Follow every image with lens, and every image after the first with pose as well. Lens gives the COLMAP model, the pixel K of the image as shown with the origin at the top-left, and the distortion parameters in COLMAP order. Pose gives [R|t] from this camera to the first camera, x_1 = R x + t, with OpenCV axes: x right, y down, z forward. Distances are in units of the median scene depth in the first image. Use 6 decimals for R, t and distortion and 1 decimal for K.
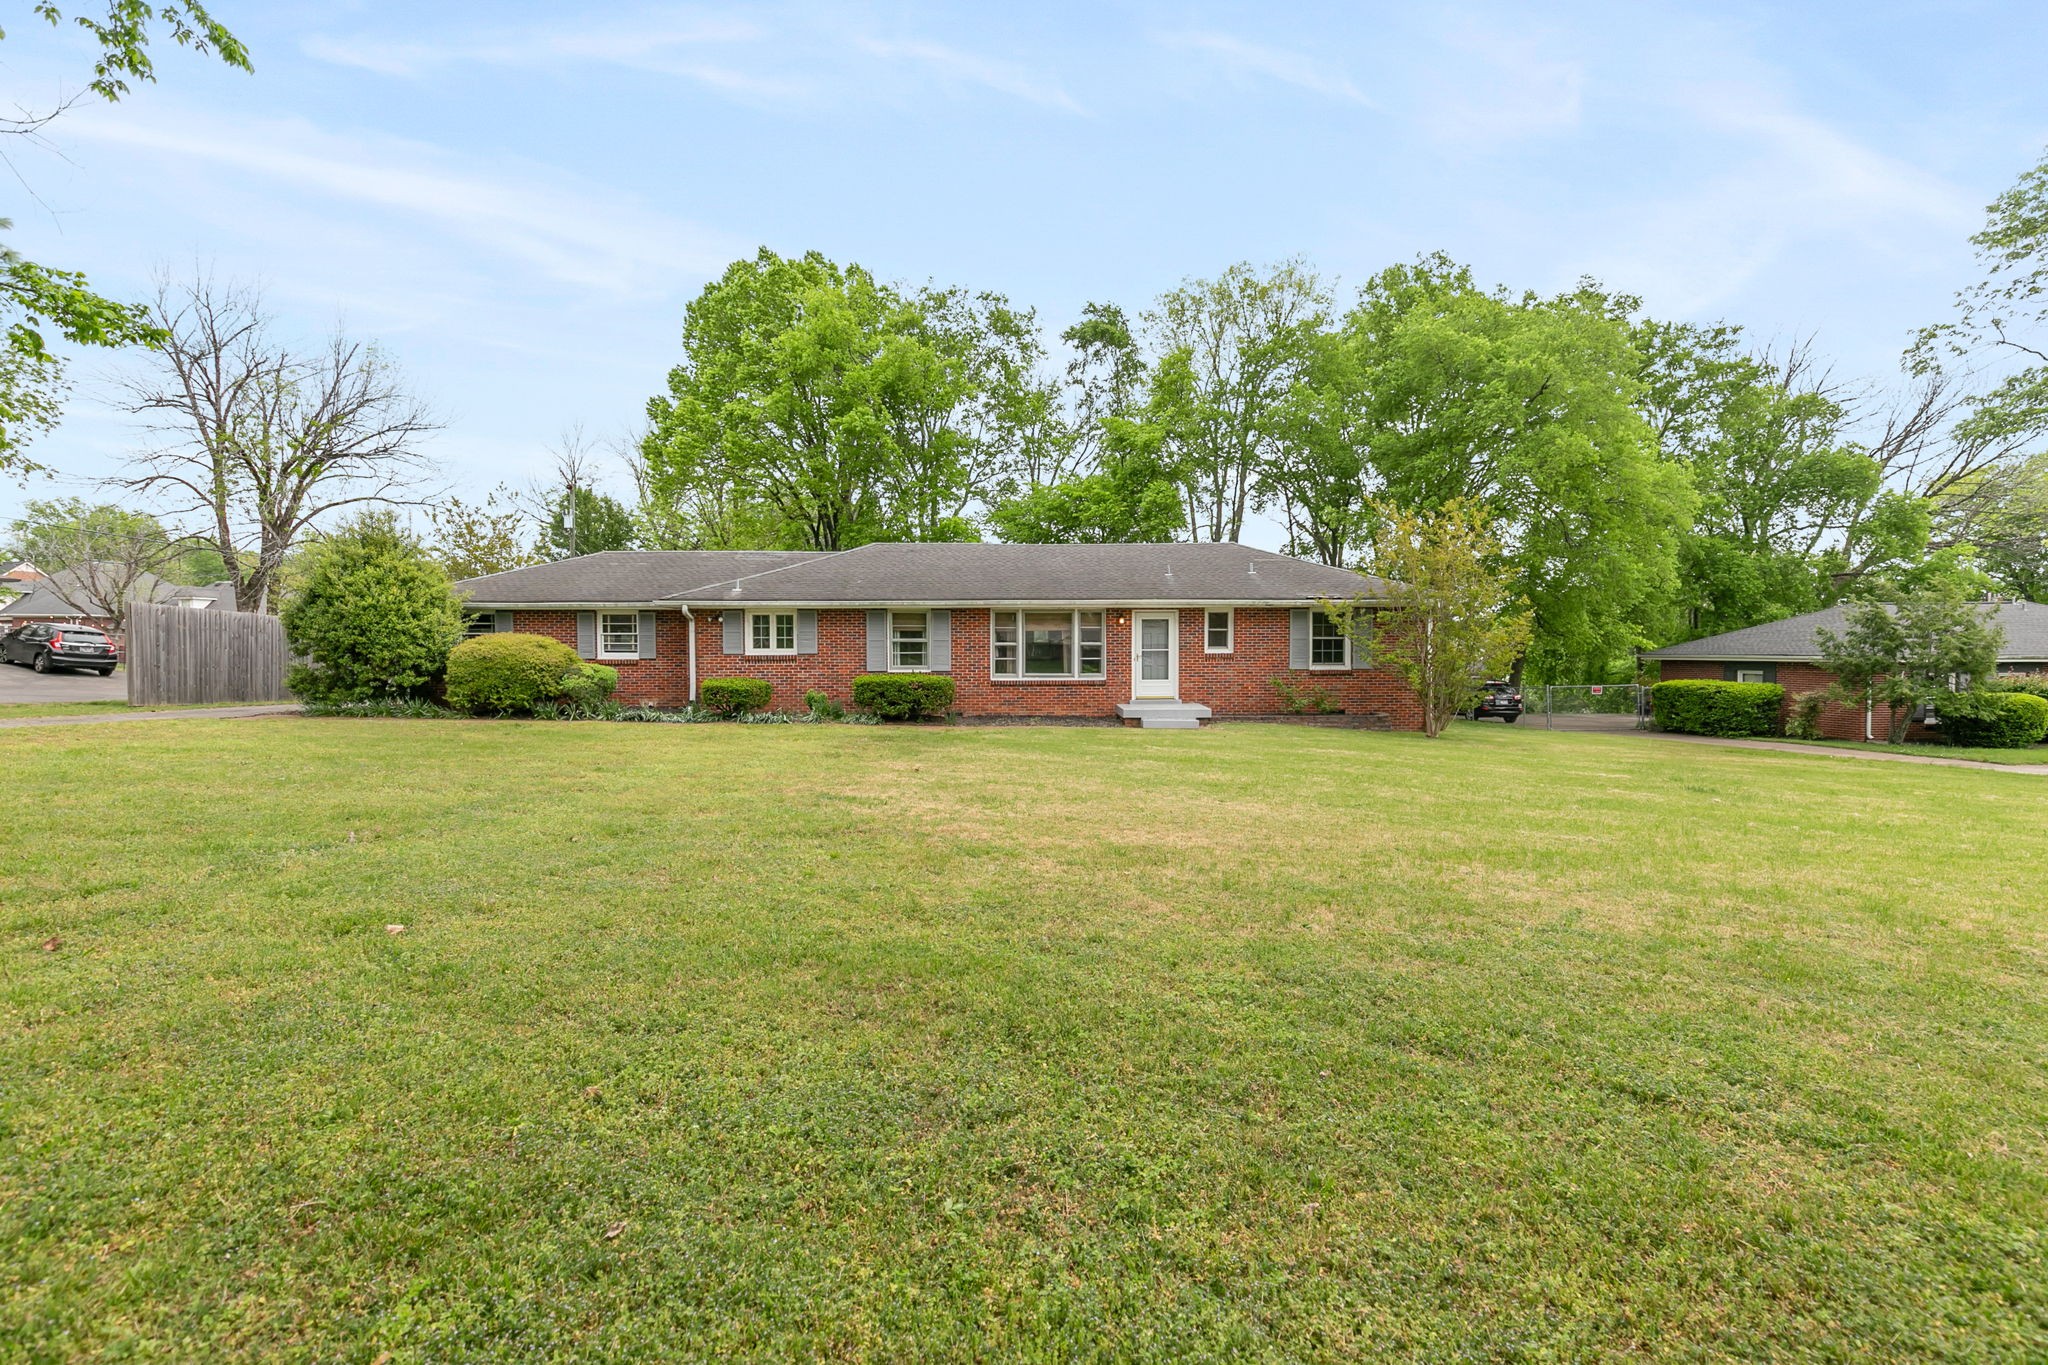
lens RADIAL K [[913.0, 0, 1011.9], [0, 913.0, 673.6], [0, 0, 1]] dist [-0.002455, -0.000408]
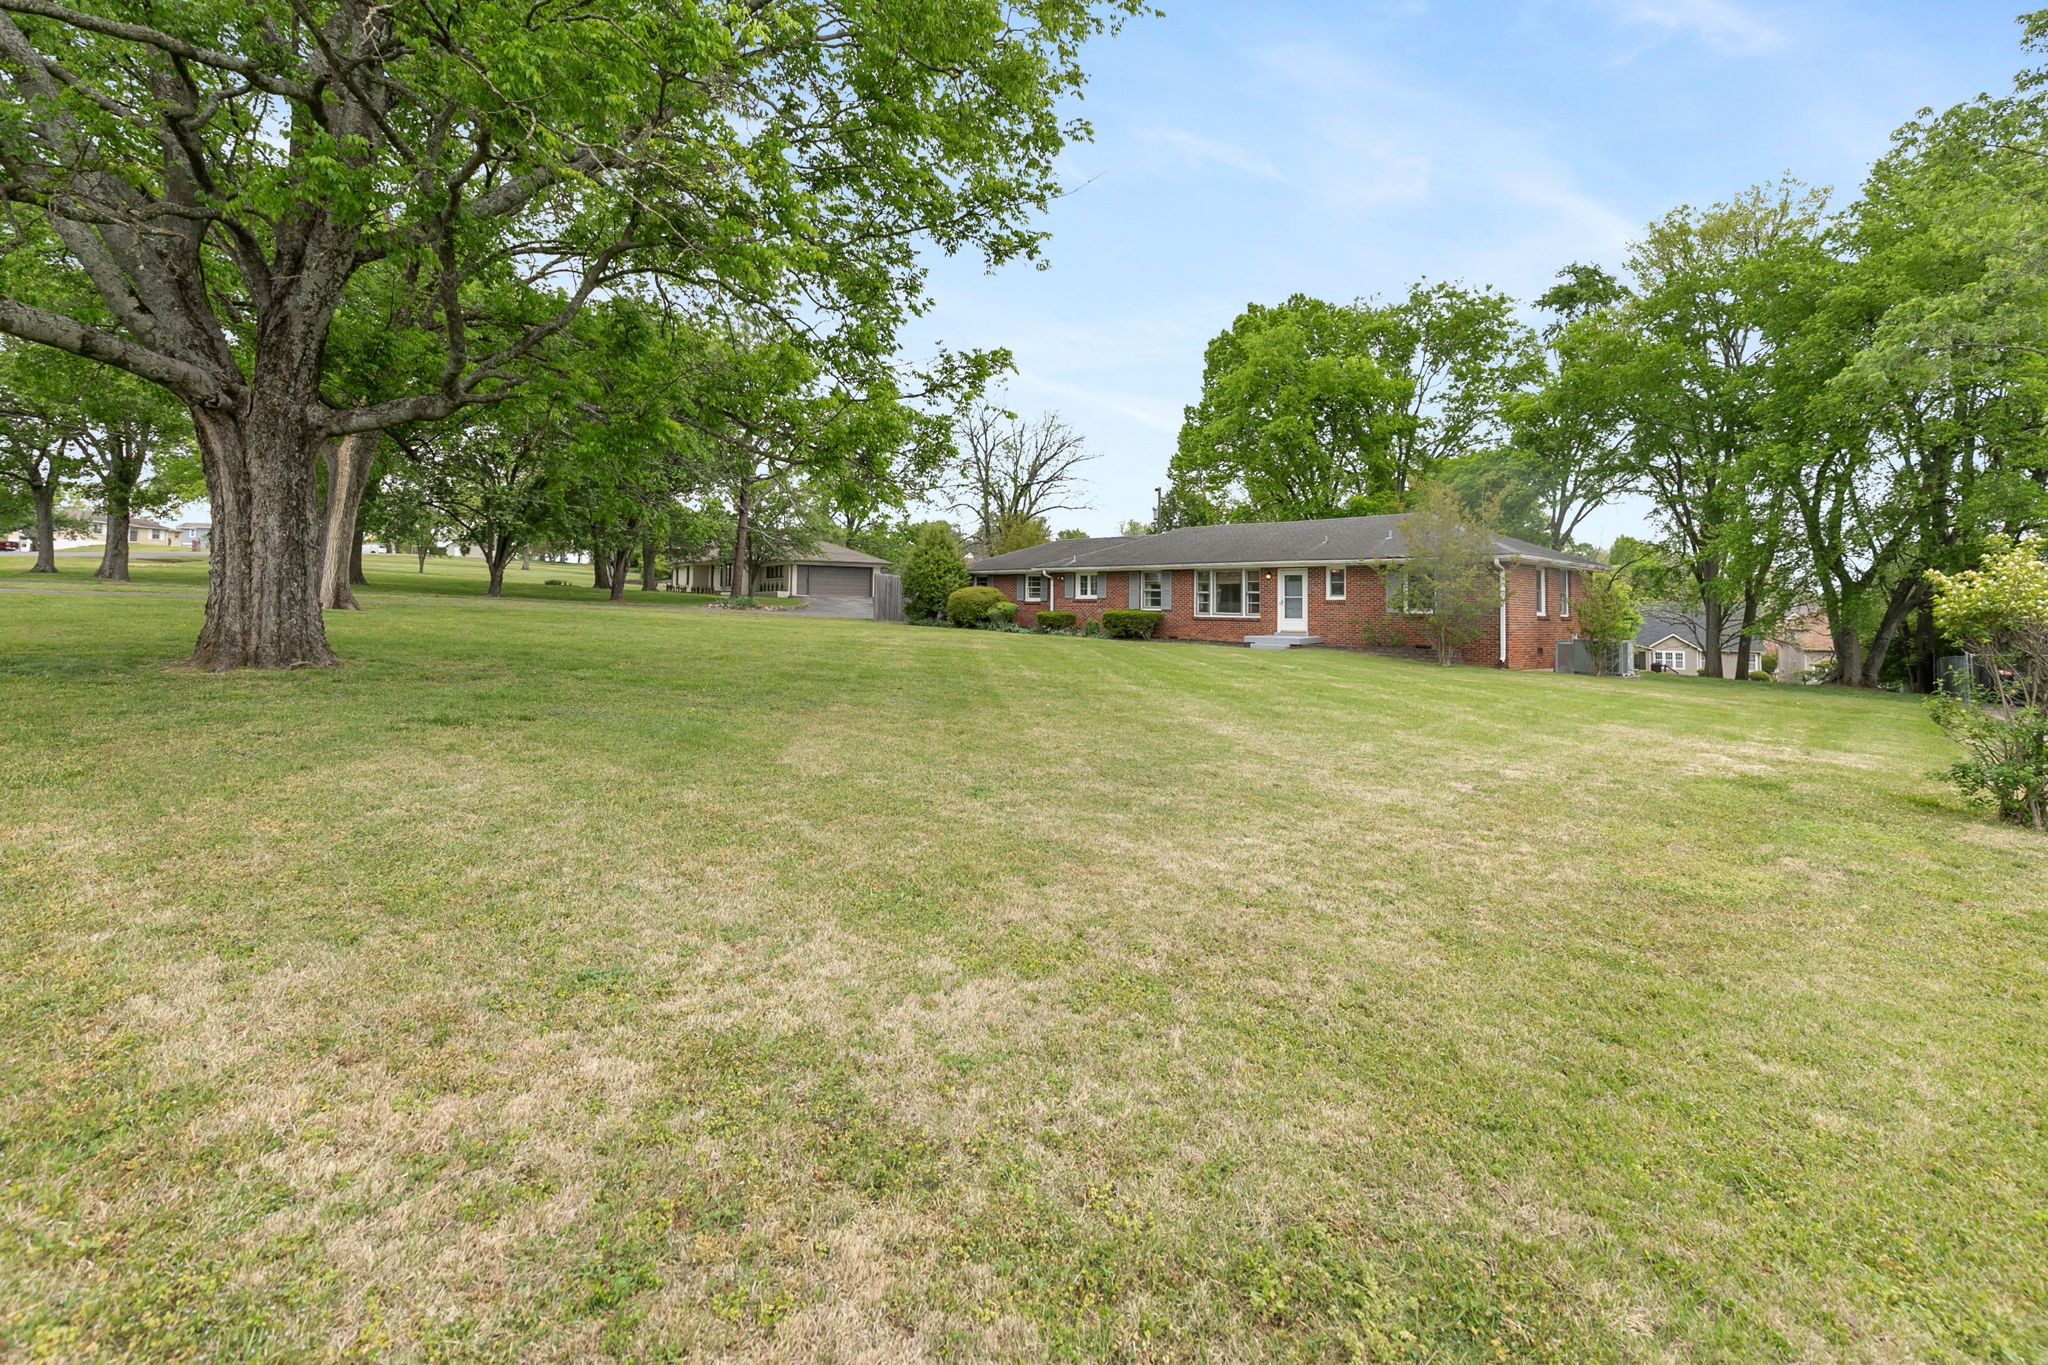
lens RADIAL K [[879.2, 0, 1023.9], [0, 879.2, 647.6], [0, 0, 1]] dist [-0.000413, -0.000079]
pose [[0.691387, 0.047587, -0.720916, 0.836643], [-0.040363, 0.998814, 0.027220, 0.030452], [0.721357, 0.010279, 0.692488, -0.215369]]
